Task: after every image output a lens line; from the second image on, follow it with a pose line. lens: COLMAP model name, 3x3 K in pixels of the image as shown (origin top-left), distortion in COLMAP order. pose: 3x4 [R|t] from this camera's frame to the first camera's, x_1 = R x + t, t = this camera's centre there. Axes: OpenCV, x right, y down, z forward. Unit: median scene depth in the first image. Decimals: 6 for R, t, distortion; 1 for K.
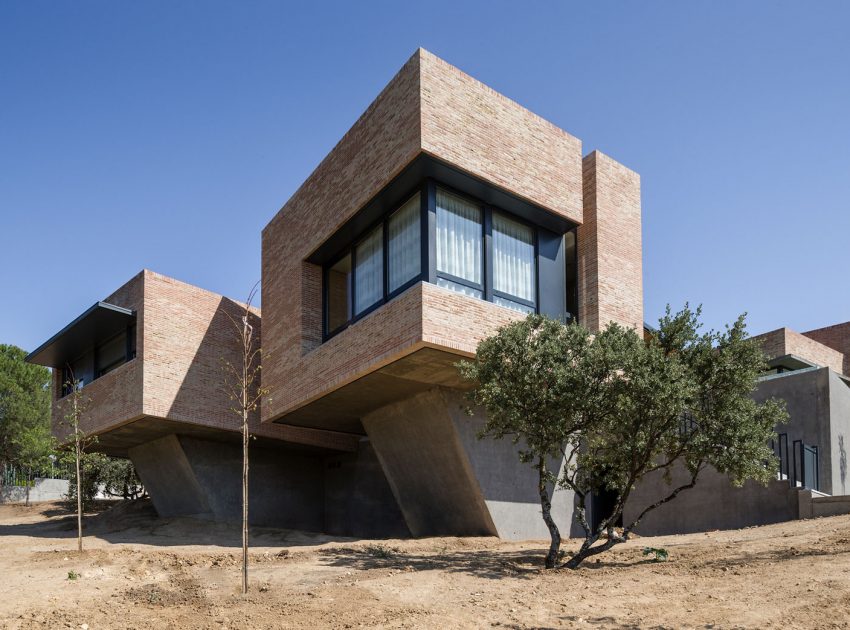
lens RADIAL K [[641.7, 0, 425.0], [0, 641.7, 315.0], [0, 0, 1]] dist [-0.026612, 0.006772]
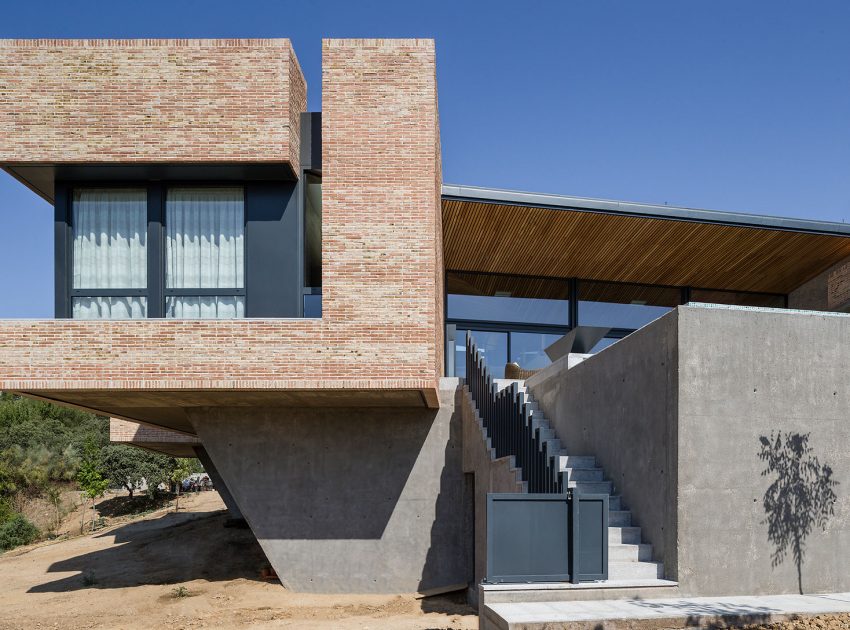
lens RADIAL K [[641.7, 0, 425.0], [0, 641.7, 315.0], [0, 0, 1]] dist [-0.026612, 0.006772]
pose [[0.792328, -0.155589, -0.589923, 0.772967], [0.214722, 0.976185, 0.030931, 0.033278], [0.571061, -0.151177, 0.806867, 0.513285]]
